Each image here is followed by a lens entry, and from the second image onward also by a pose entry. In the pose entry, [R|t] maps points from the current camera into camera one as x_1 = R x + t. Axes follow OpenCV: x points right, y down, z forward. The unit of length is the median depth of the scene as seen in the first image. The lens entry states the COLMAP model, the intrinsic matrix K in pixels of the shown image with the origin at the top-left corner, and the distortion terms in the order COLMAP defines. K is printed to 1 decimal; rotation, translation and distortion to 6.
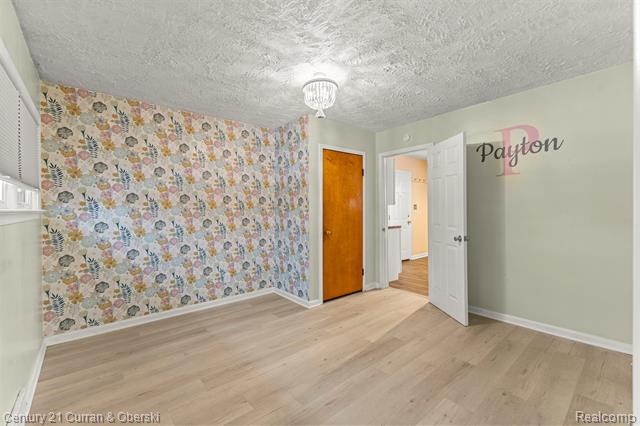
lens RADIAL K [[277.5, 0, 319.3], [0, 277.5, 210.8], [0, 0, 1]] dist [0.010012, -0.001235]
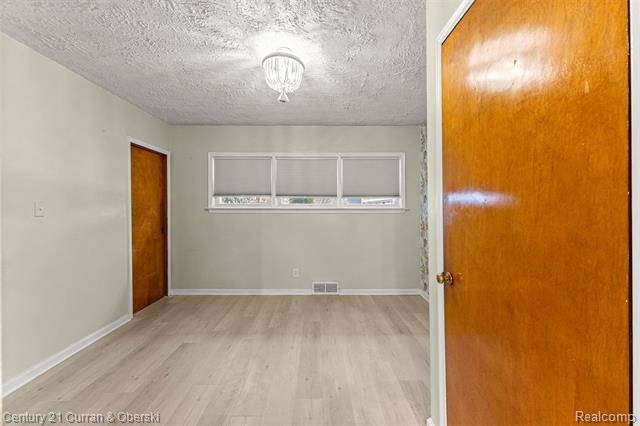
lens RADIAL K [[277.5, 0, 319.3], [0, 277.5, 210.6], [0, 0, 1]] dist [0.010012, -0.001235]
pose [[-0.652280, 0.016864, -0.757791, 0.630515], [0.001701, 0.999783, 0.020785, -0.019315], [0.757976, 0.012268, -0.652166, 1.781461]]
